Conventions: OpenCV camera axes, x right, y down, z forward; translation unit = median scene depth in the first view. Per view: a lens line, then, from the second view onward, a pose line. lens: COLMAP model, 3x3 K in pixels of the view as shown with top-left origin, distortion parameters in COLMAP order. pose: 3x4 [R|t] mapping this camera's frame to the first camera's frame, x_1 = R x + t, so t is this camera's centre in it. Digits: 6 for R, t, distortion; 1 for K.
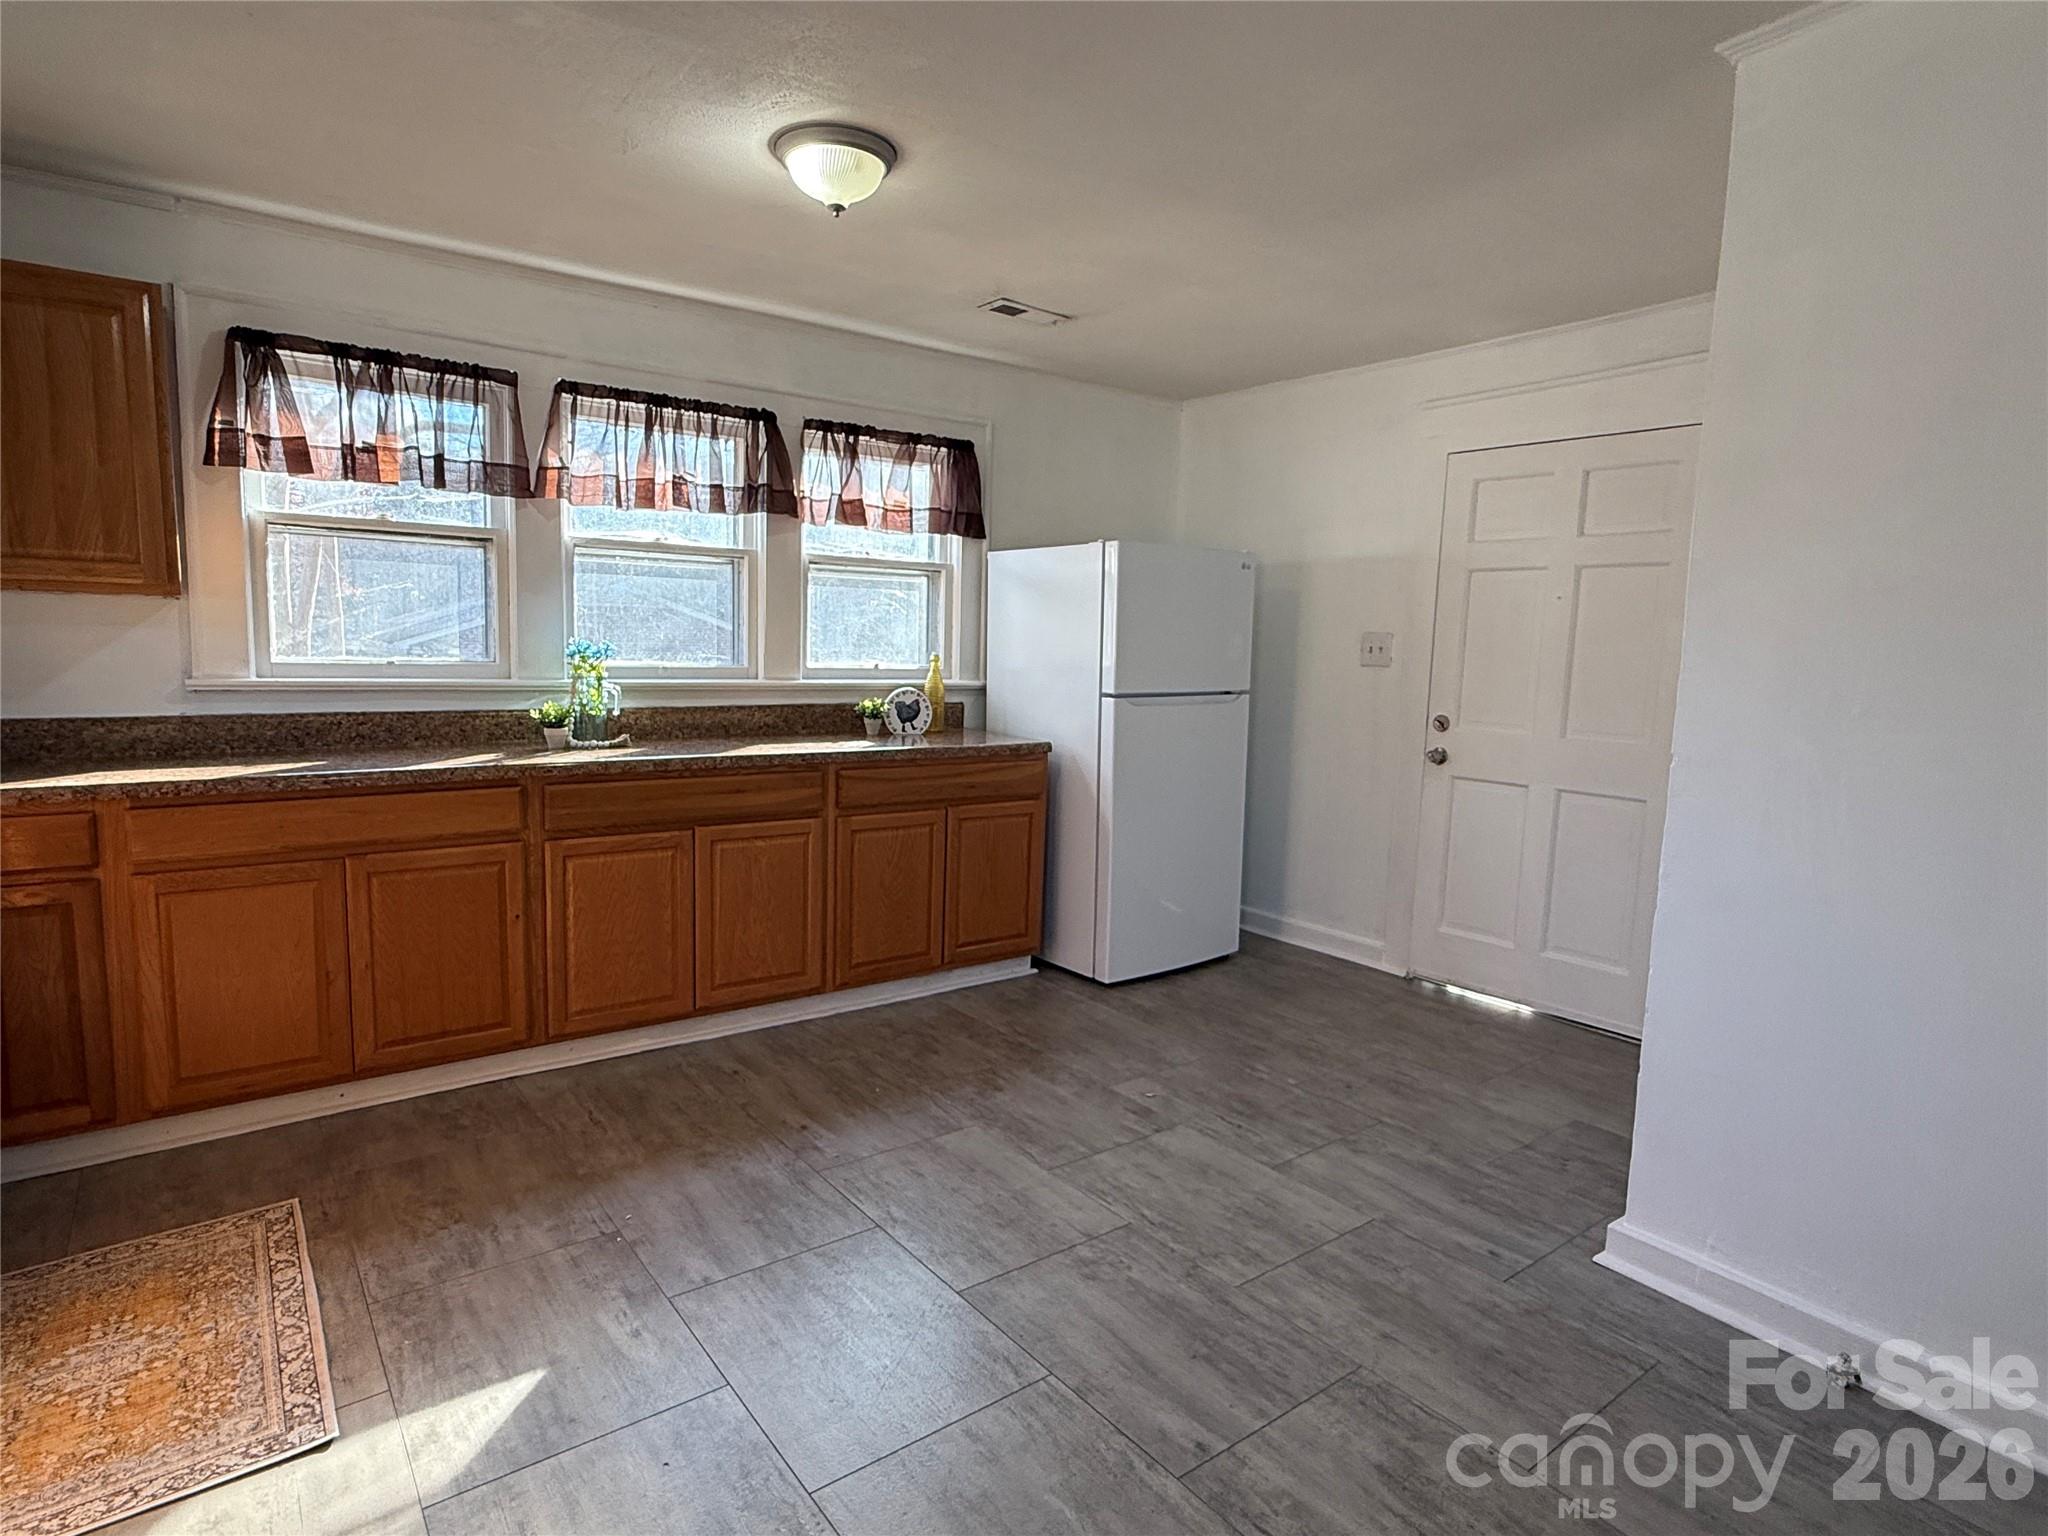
lens RADIAL K [[1092.6, 0, 1024.0], [0, 1092.6, 768.0], [0, 0, 1]] dist [-0.000149, 0.000121]
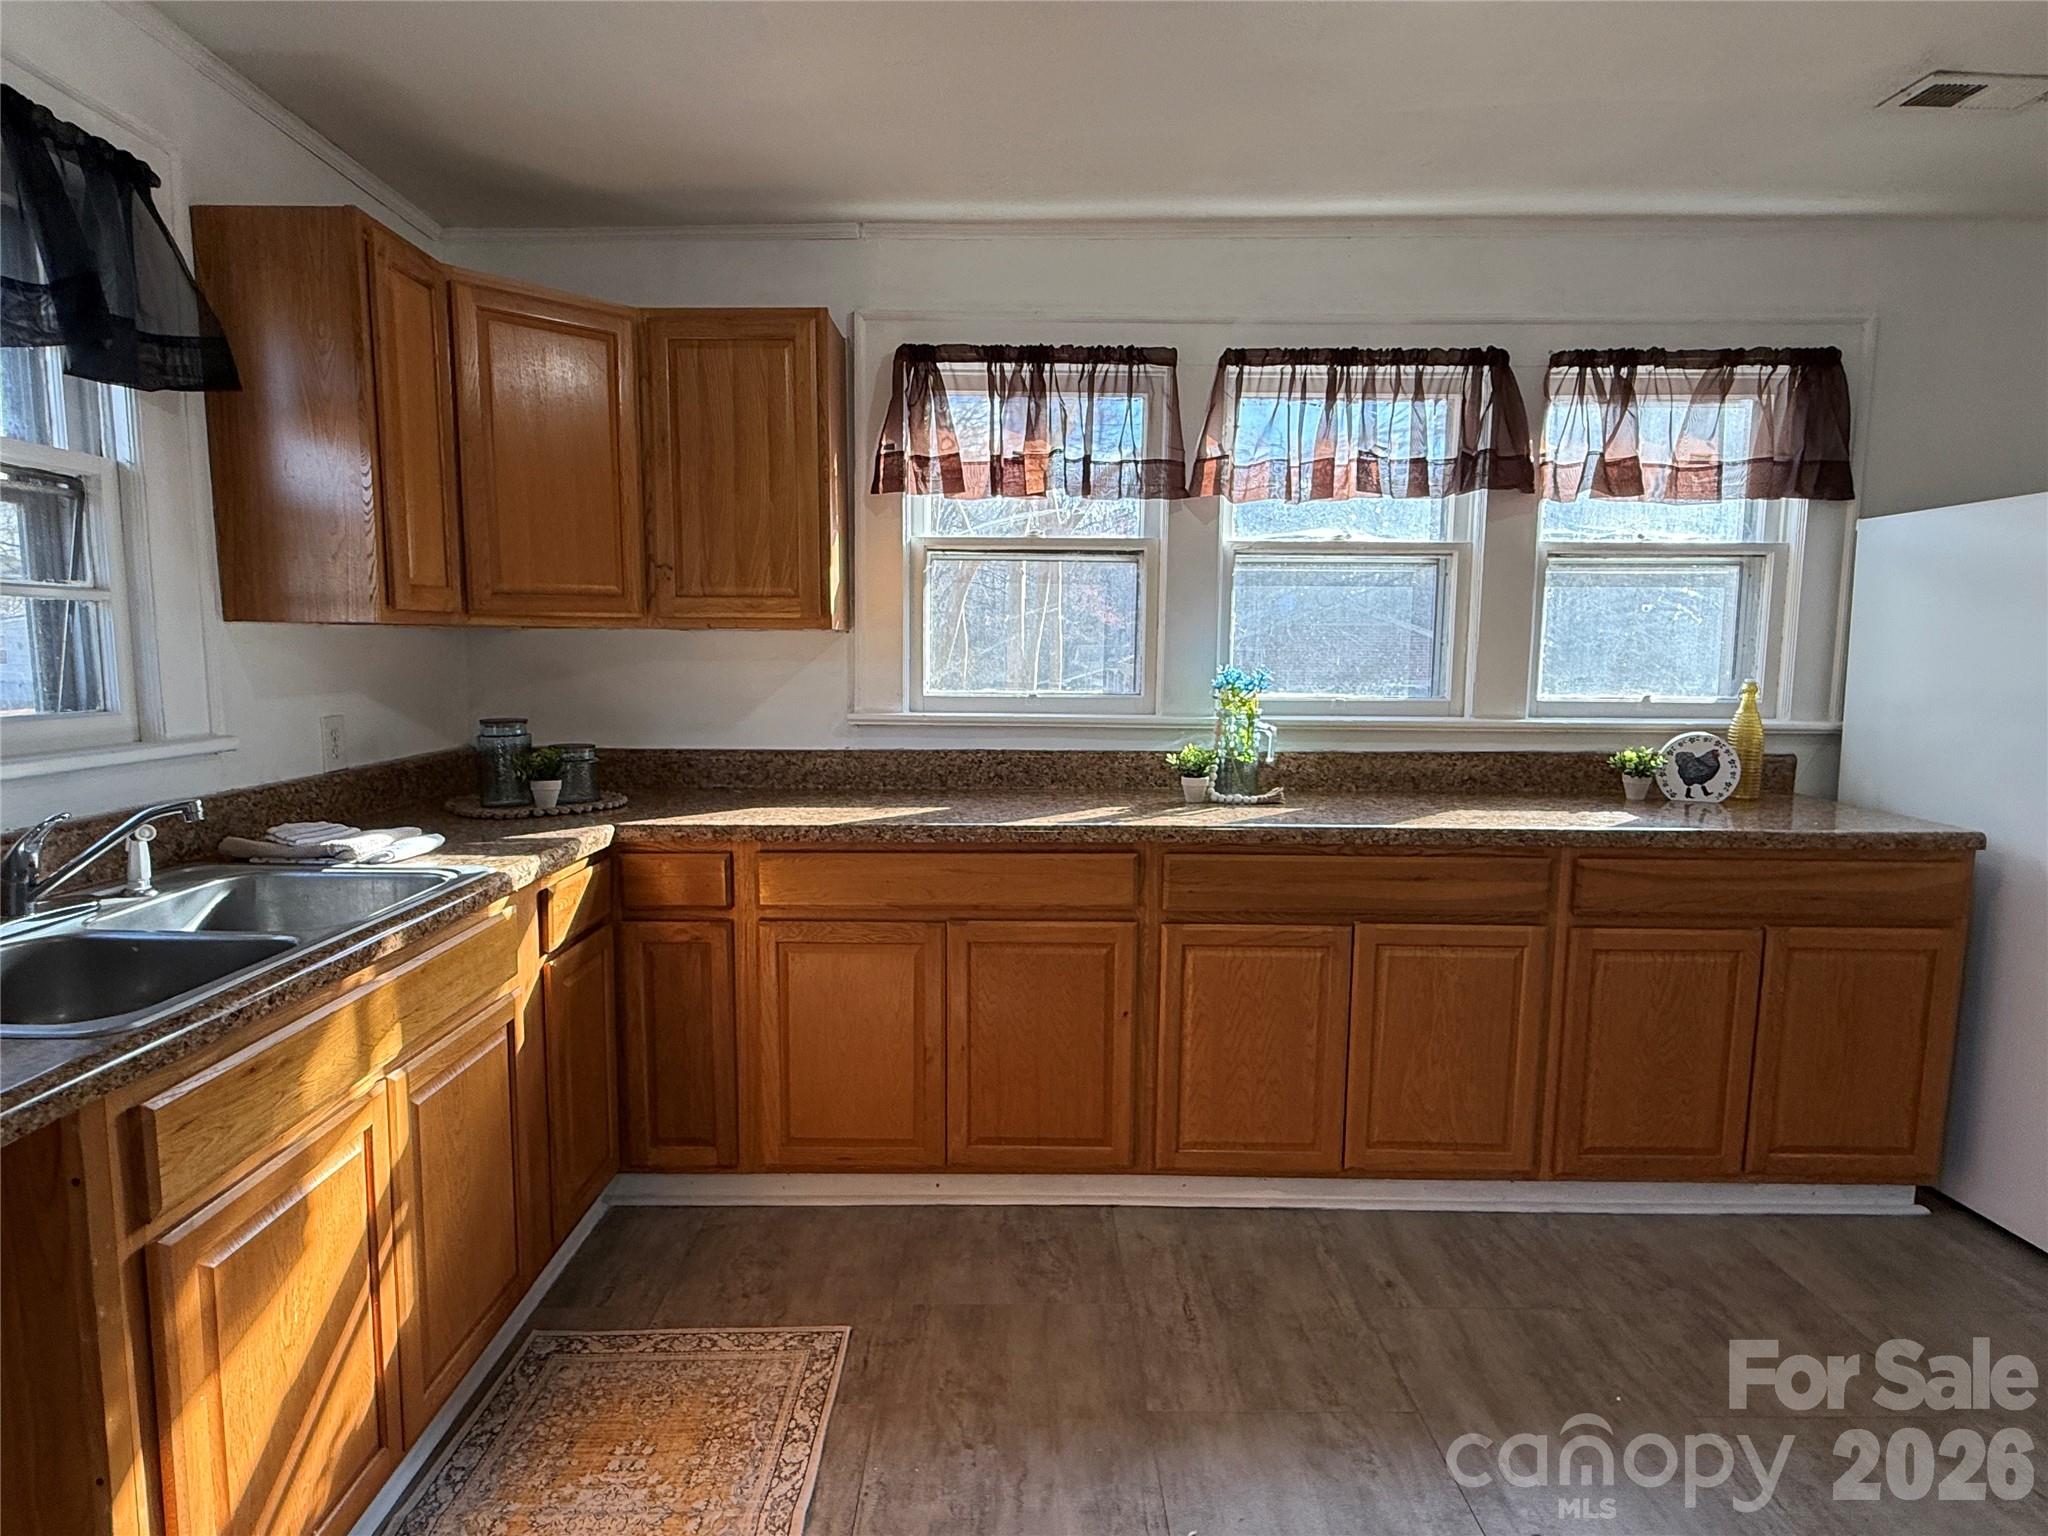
lens RADIAL K [[1086.2, 0, 1019.5], [0, 1086.2, 763.5], [0, 0, 1]] dist [0.001398, 0.000317]
pose [[0.797801, 0.043980, -0.601315, -0.045941], [-0.054943, 0.998490, 0.000134, -0.038747], [0.600412, 0.032931, 0.799012, 0.270133]]
